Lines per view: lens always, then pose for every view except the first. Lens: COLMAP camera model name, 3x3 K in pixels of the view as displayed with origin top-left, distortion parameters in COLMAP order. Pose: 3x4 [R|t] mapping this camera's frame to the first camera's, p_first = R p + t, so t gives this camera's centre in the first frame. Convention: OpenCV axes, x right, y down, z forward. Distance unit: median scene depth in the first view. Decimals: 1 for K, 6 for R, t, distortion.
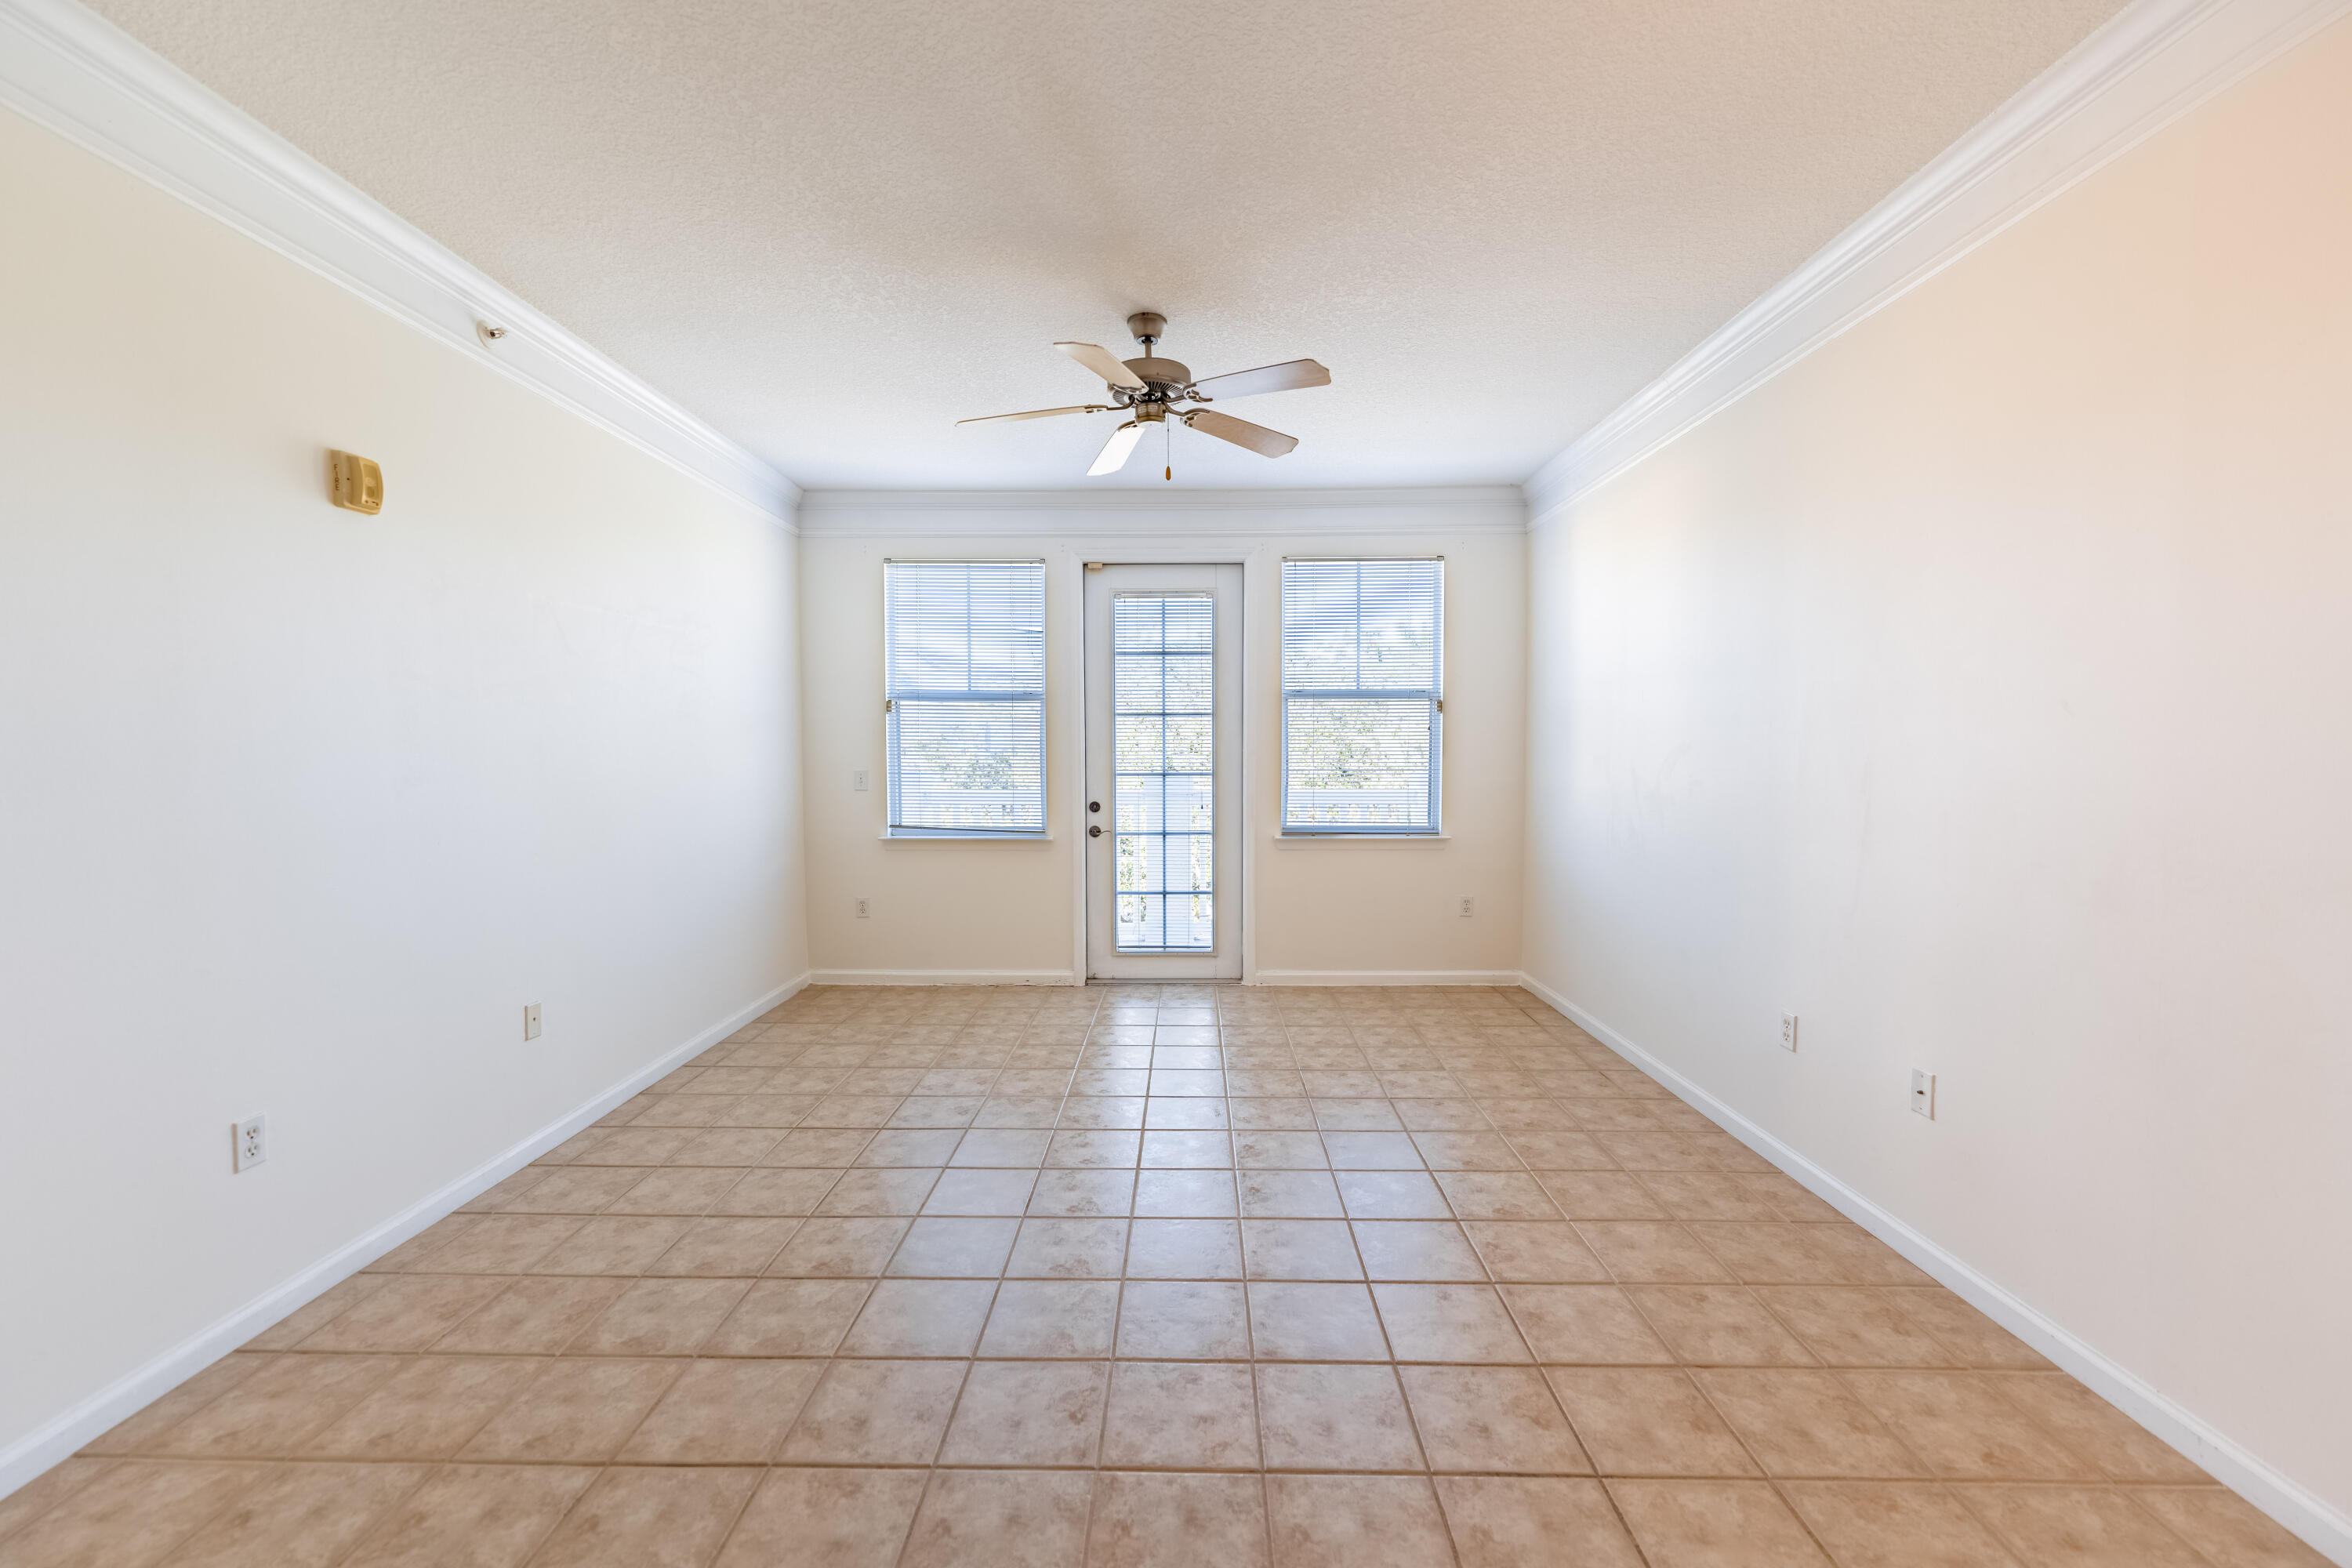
lens RADIAL K [[932.6, 0, 1176.0], [0, 932.6, 784.0], [0, 0, 1]] dist [0.001390, -0.000014]
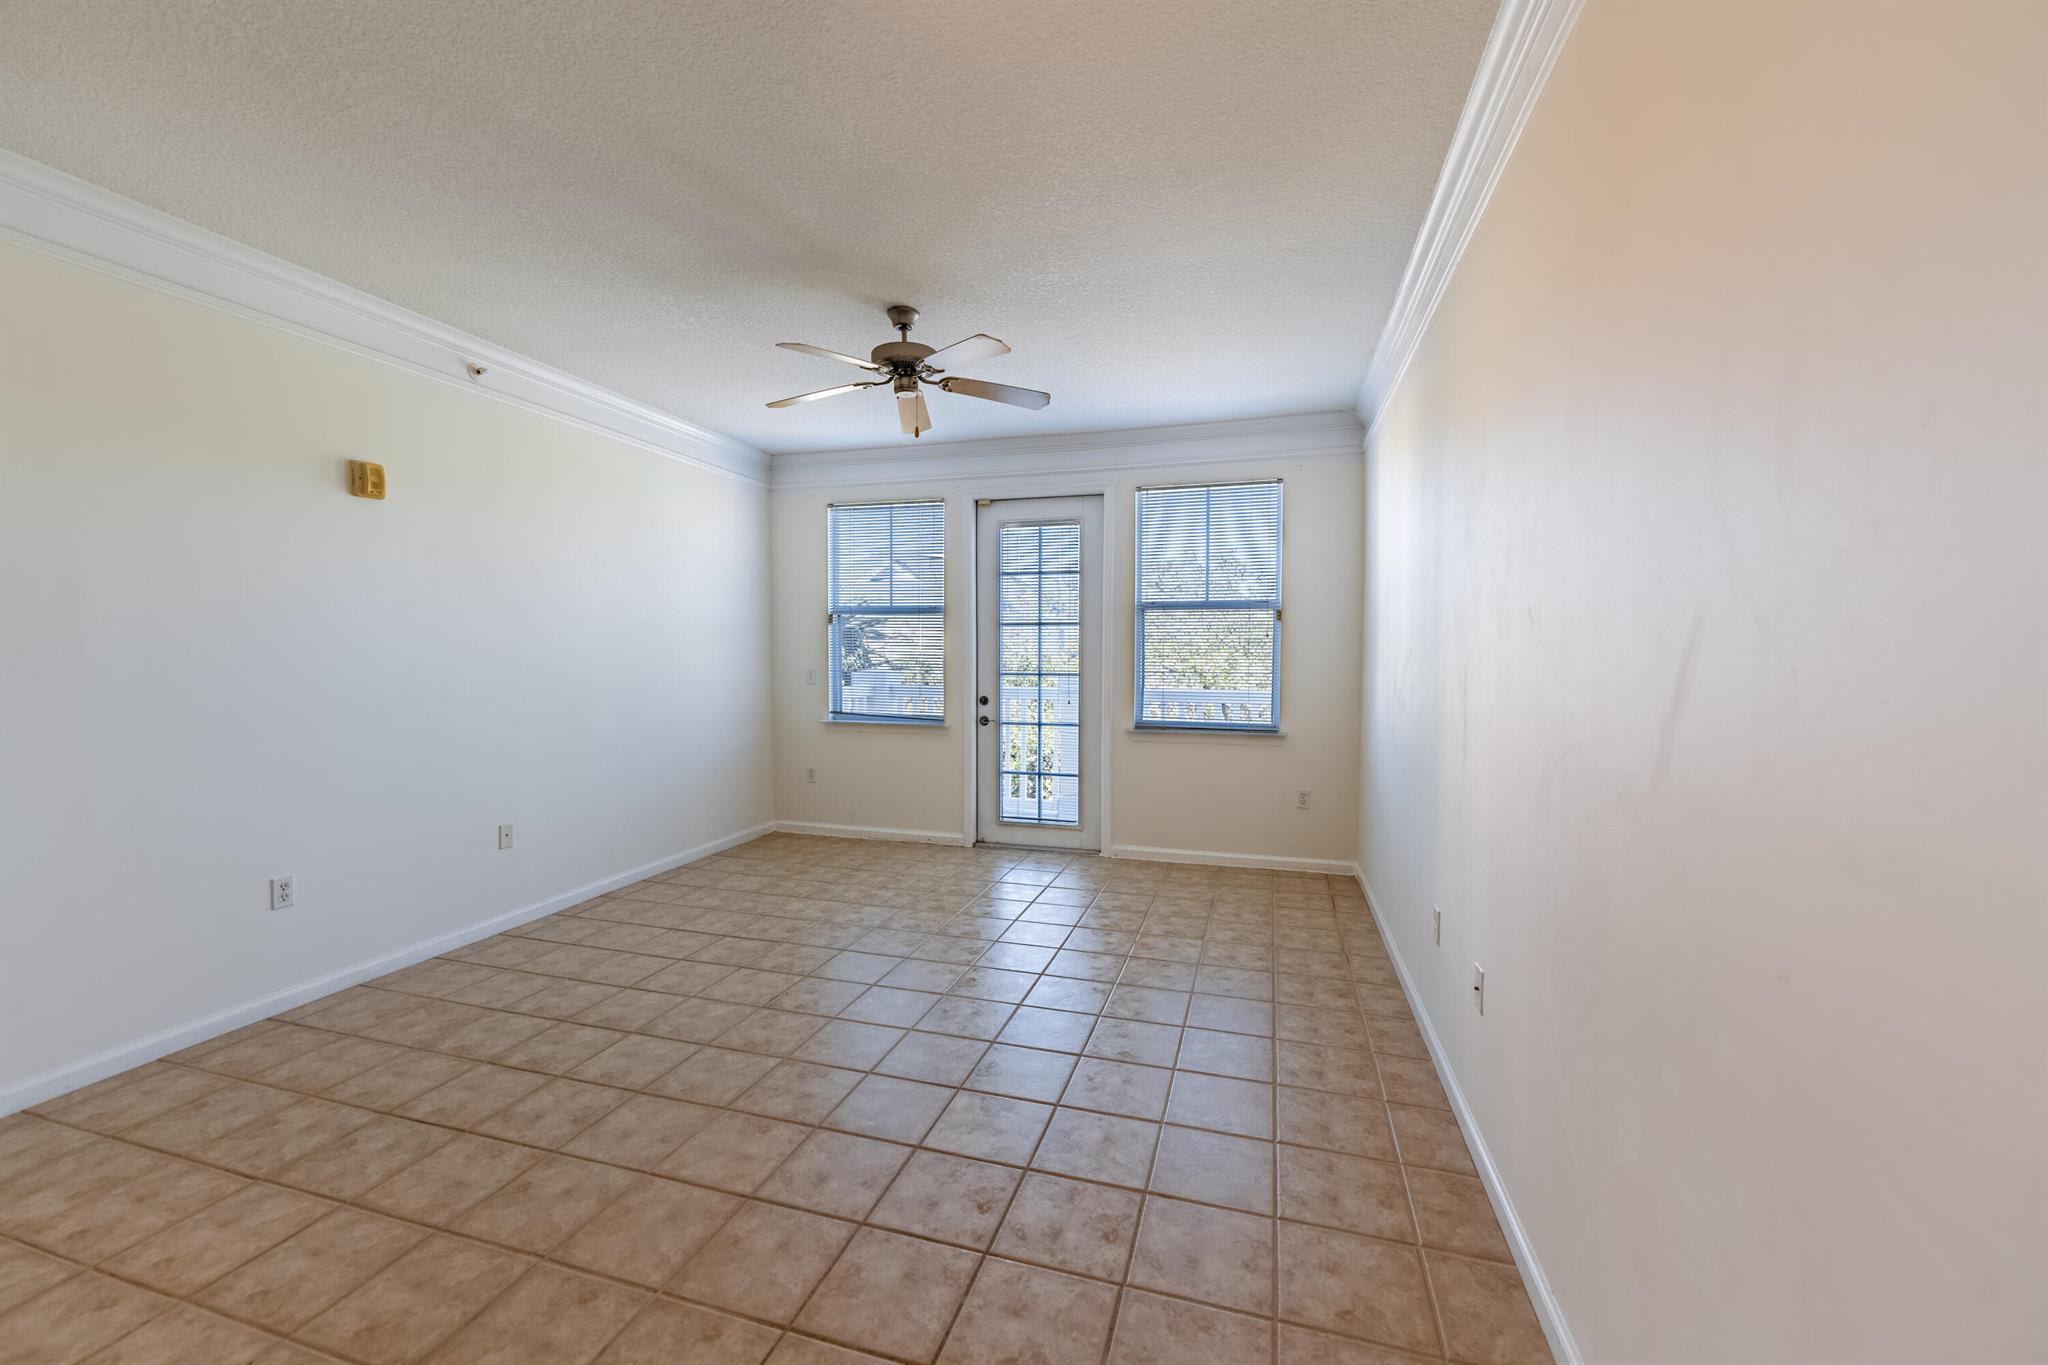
lens RADIAL K [[812.3, 0, 1020.0], [0, 812.3, 676.8], [0, 0, 1]] dist [0.010329, -0.004989]
pose [[0.960773, 0.012954, -0.277032, 0.259982], [-0.015387, 0.999860, -0.006612, 0.000136], [0.276908, 0.010616, 0.960838, -0.004310]]
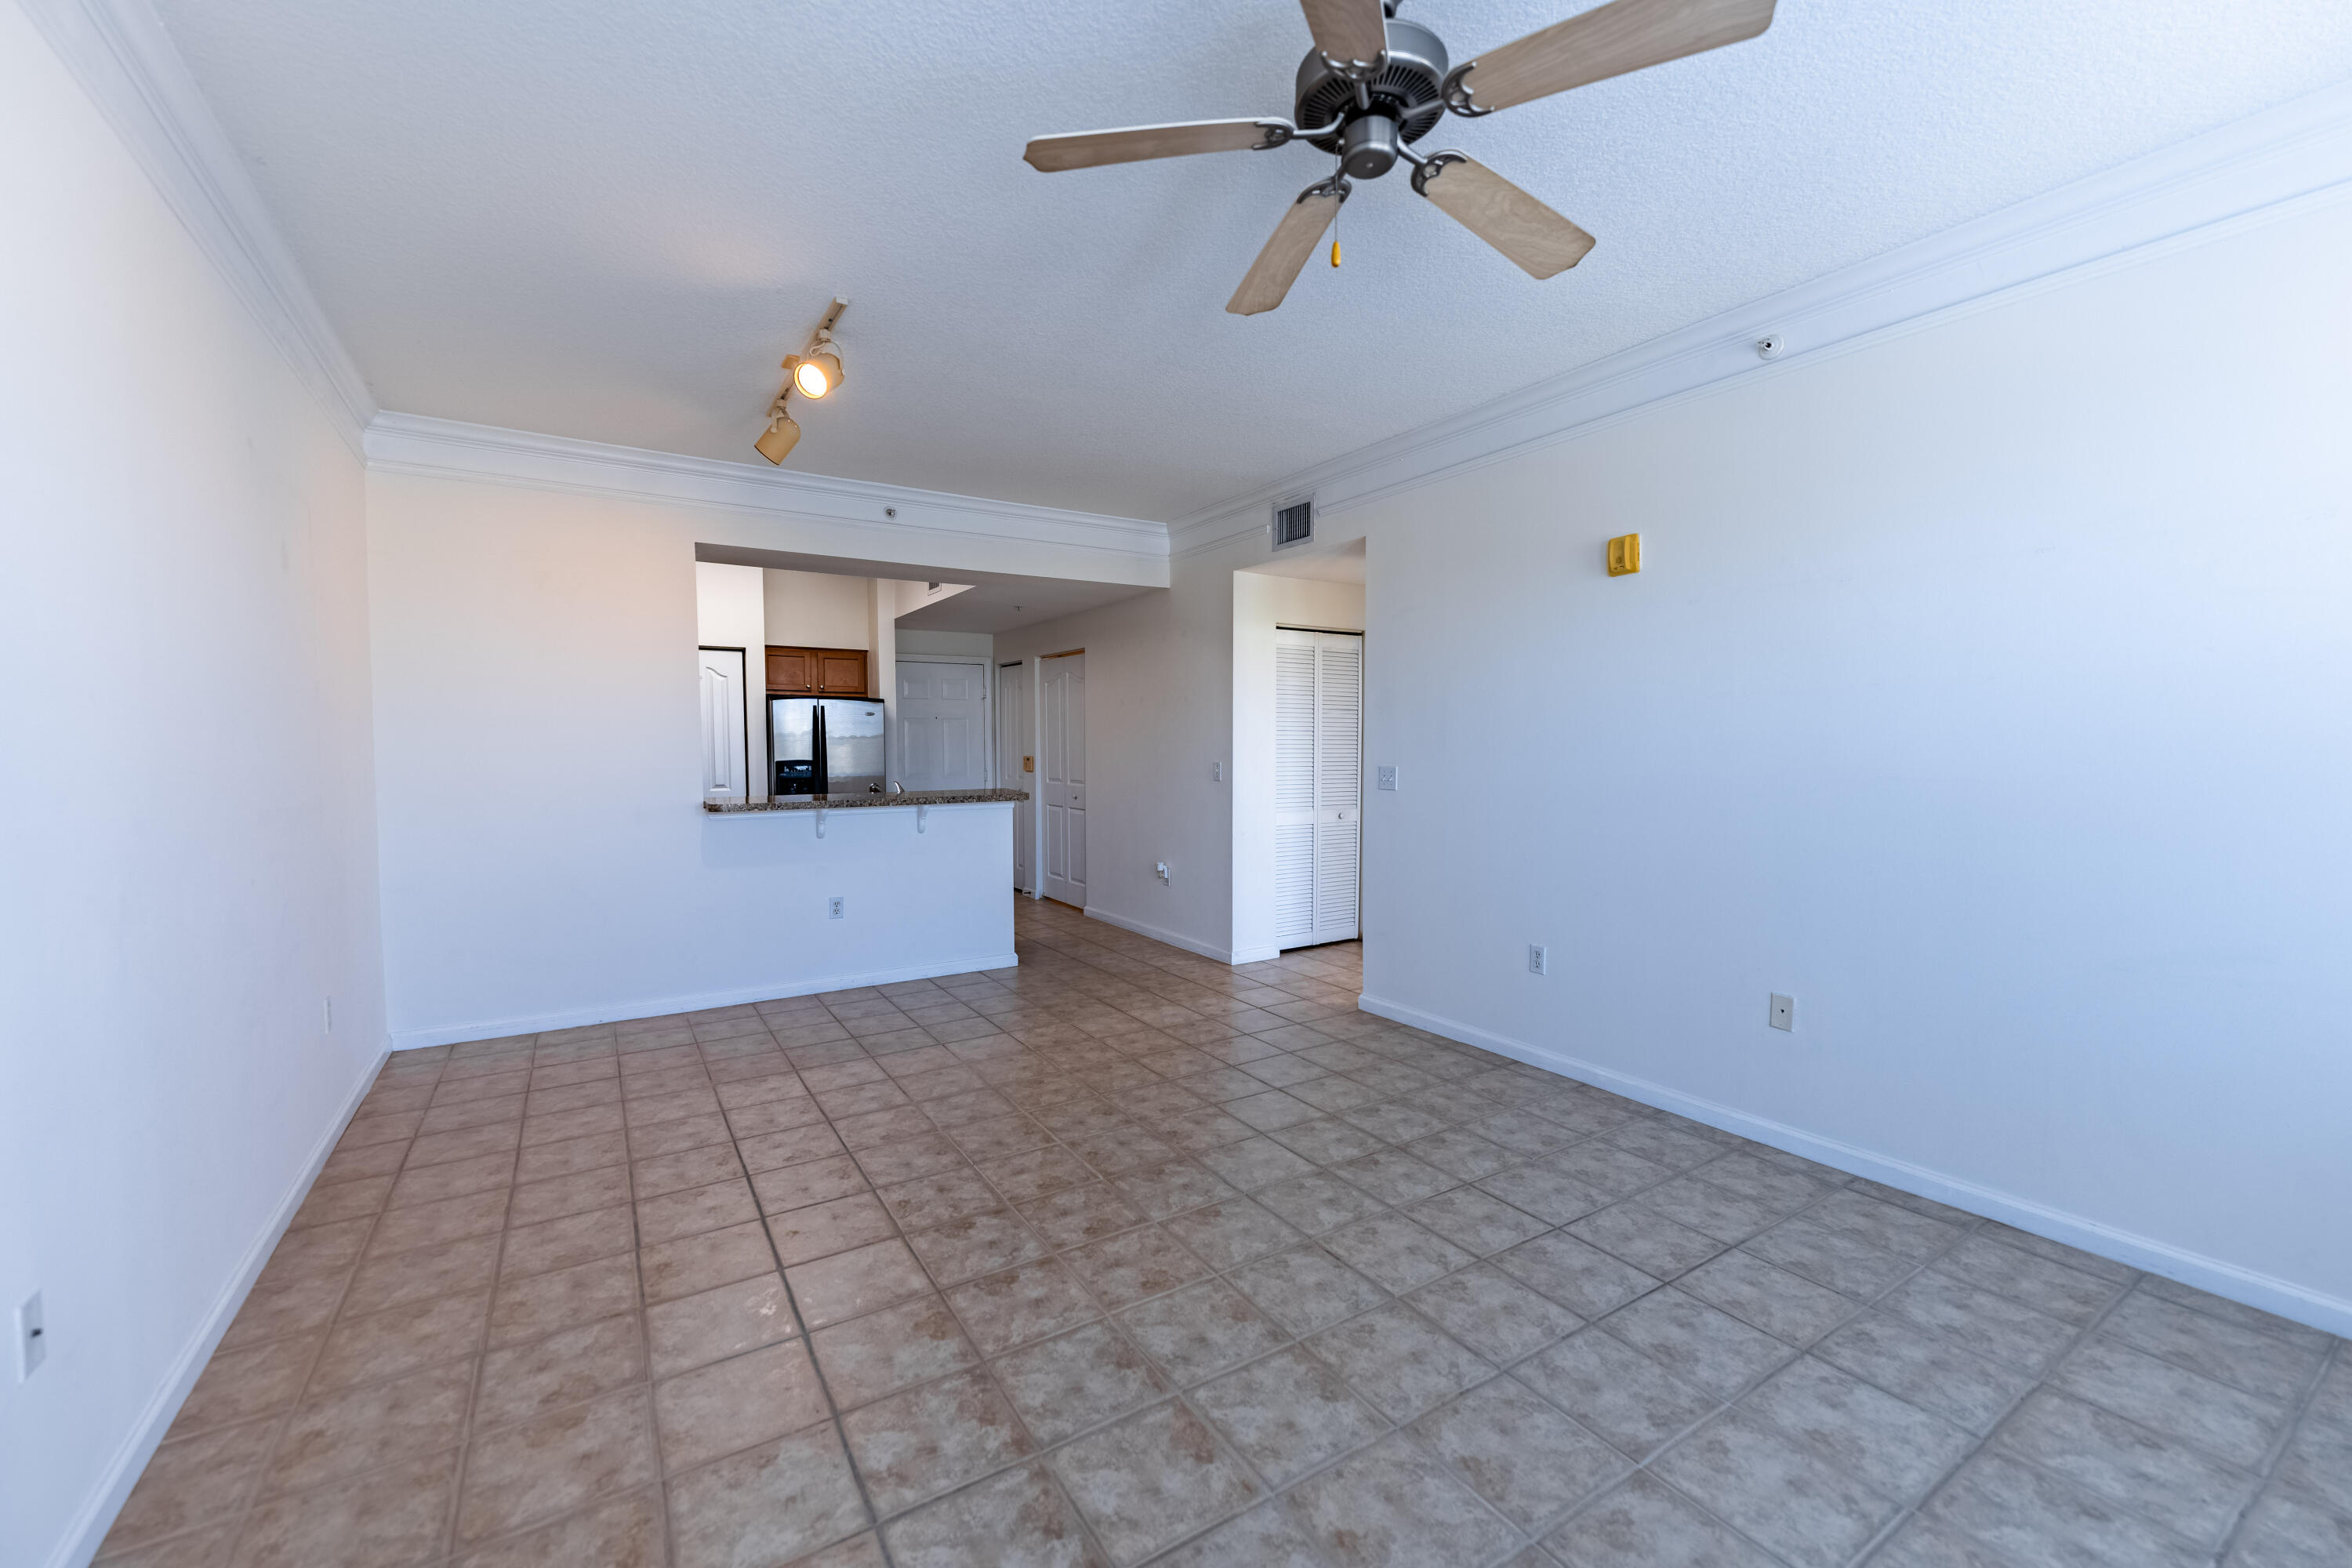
lens RADIAL K [[932.6, 0, 1176.0], [0, 932.6, 784.0], [0, 0, 1]] dist [0.001390, -0.000014]
pose [[-0.834386, 0.031182, -0.550297, 0.236764], [-0.015711, 0.996647, 0.080296, -0.036205], [0.550956, 0.075644, -0.831099, 0.869513]]
